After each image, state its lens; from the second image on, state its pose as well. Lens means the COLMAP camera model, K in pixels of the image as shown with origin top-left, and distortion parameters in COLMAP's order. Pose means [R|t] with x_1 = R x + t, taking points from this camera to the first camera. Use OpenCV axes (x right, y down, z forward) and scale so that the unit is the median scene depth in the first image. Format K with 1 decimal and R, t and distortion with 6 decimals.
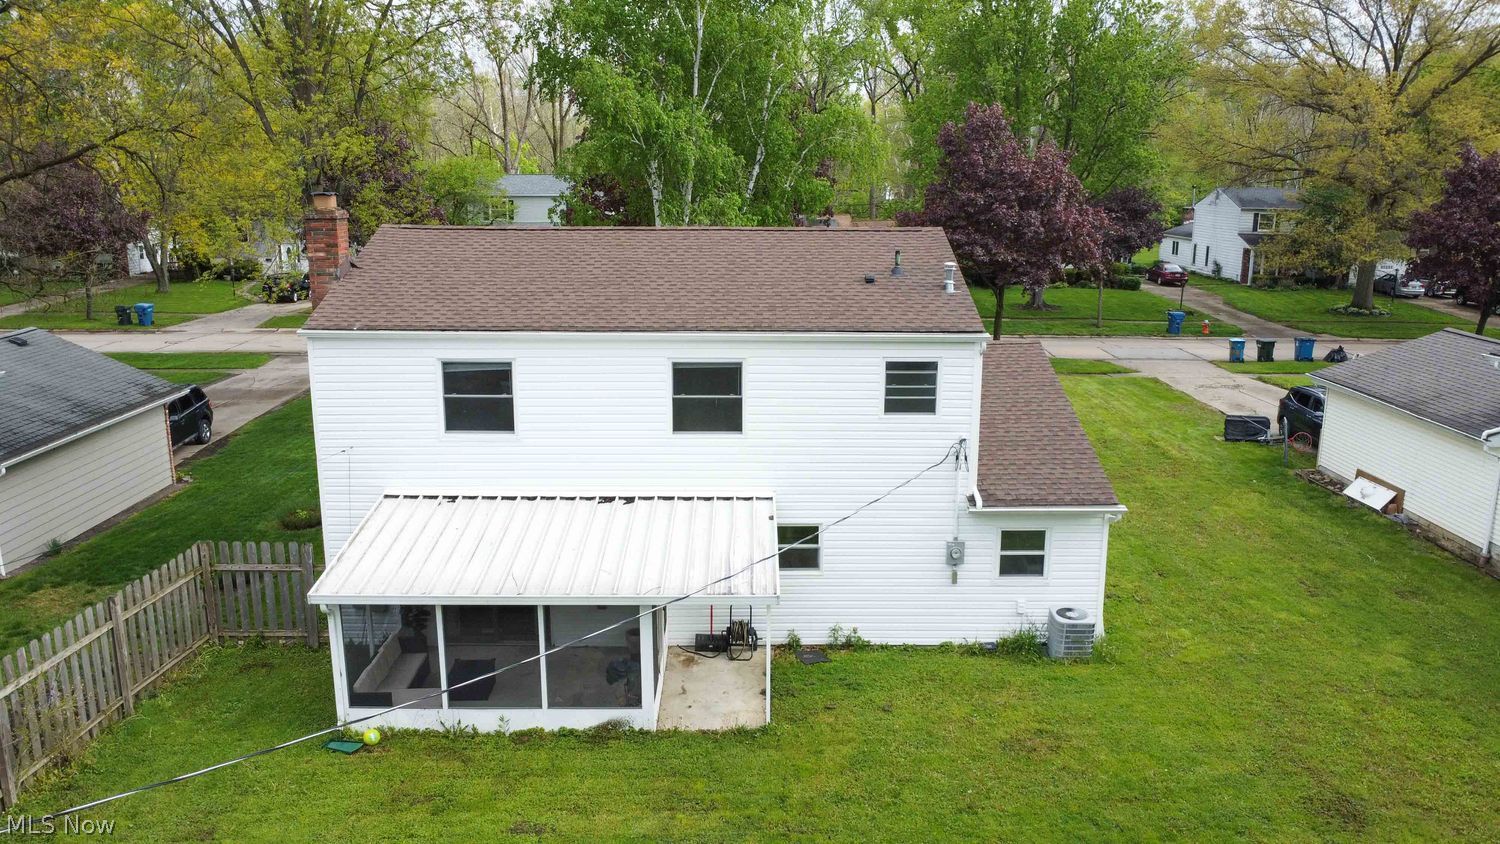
lens RADIAL K [[1086.6, 0, 750.0], [0, 1086.6, 422.0], [0, 0, 1]] dist [-0.017854, -0.030472]
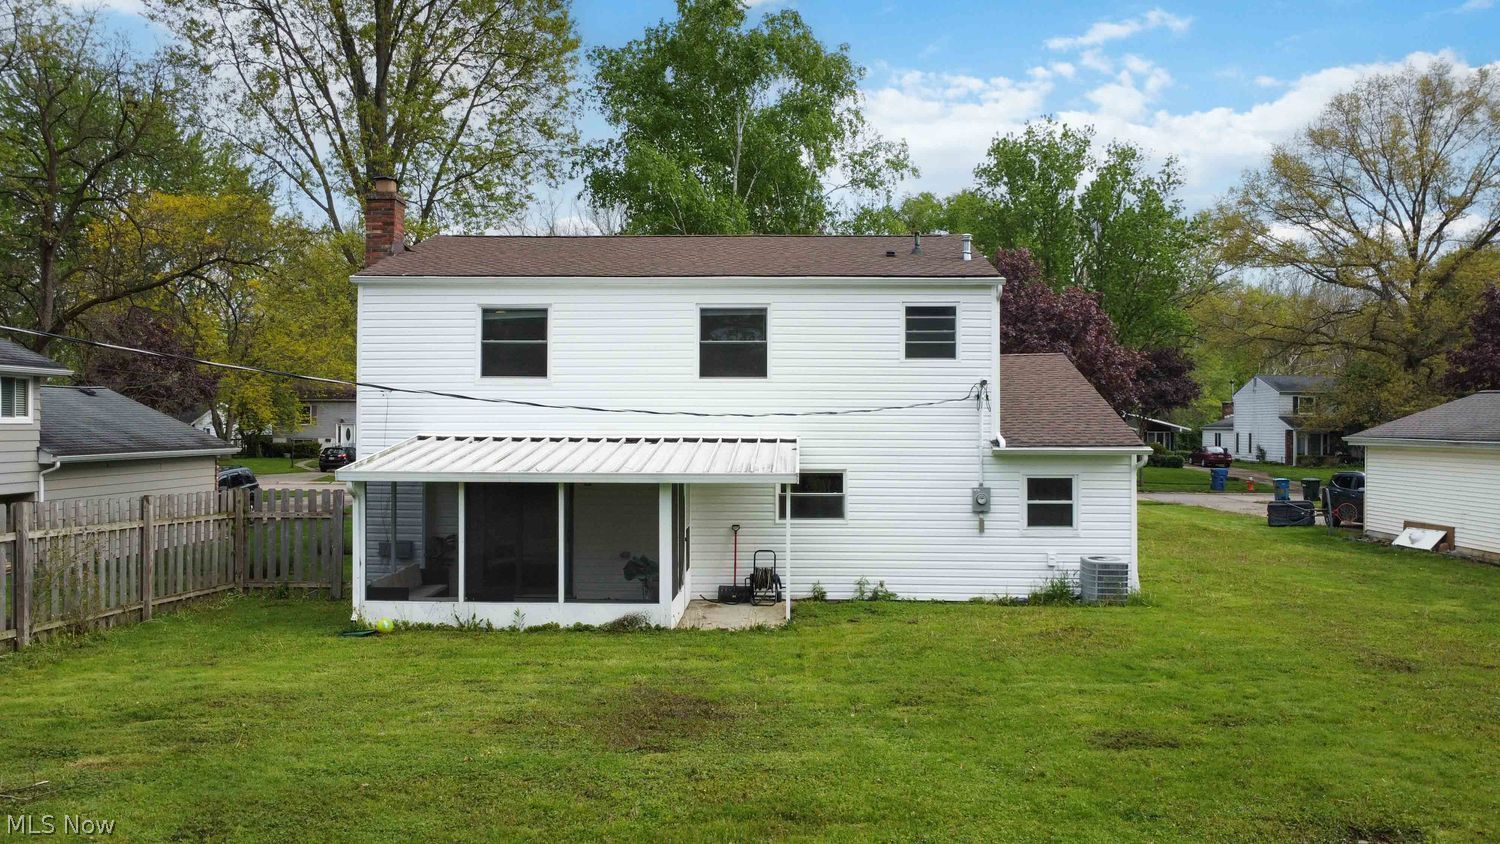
lens RADIAL K [[1086.6, 0, 750.0], [0, 1086.6, 422.0], [0, 0, 1]] dist [-0.017854, -0.030472]
pose [[0.999015, 0.000364, -0.044364, 0.022405], [-0.010423, 0.973902, -0.226731, 0.283211], [0.043124, 0.226970, 0.972947, 0.010025]]
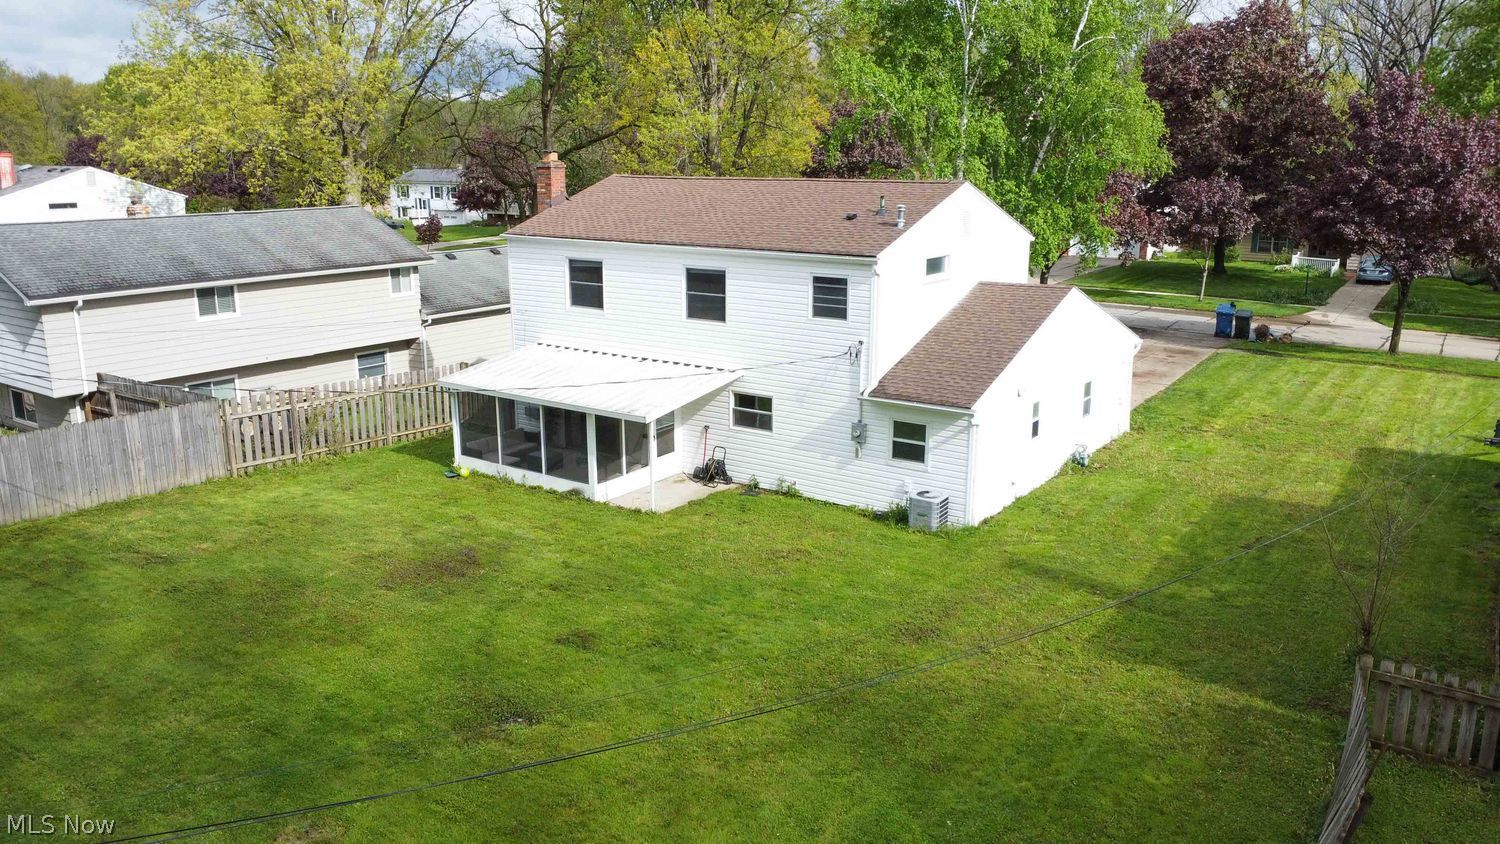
lens RADIAL K [[1086.6, 0, 750.0], [0, 1086.6, 422.0], [0, 0, 1]] dist [-0.017854, -0.030472]
pose [[0.814537, 0.135474, -0.564071, 0.813978], [-0.127921, 0.990360, 0.053134, 0.057987], [0.565832, 0.028877, 0.824015, -0.118426]]
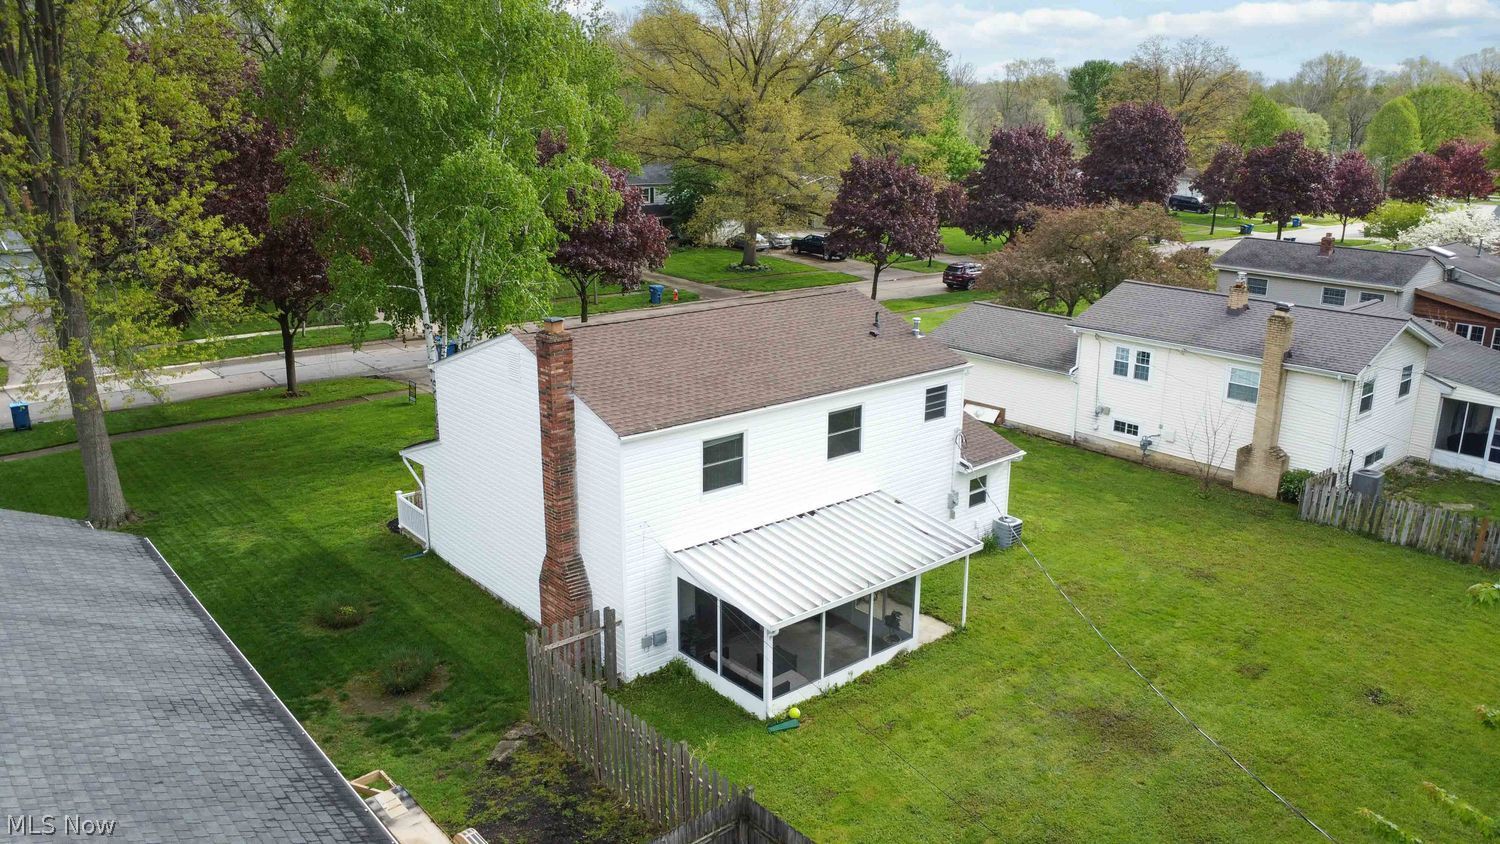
lens RADIAL K [[1086.6, 0, 750.0], [0, 1086.6, 422.0], [0, 0, 1]] dist [-0.017854, -0.030472]
pose [[0.763040, -0.173646, 0.622589, -1.037111], [0.139603, 0.984777, 0.103566, -0.203888], [-0.631095, 0.007890, 0.775666, -0.055295]]
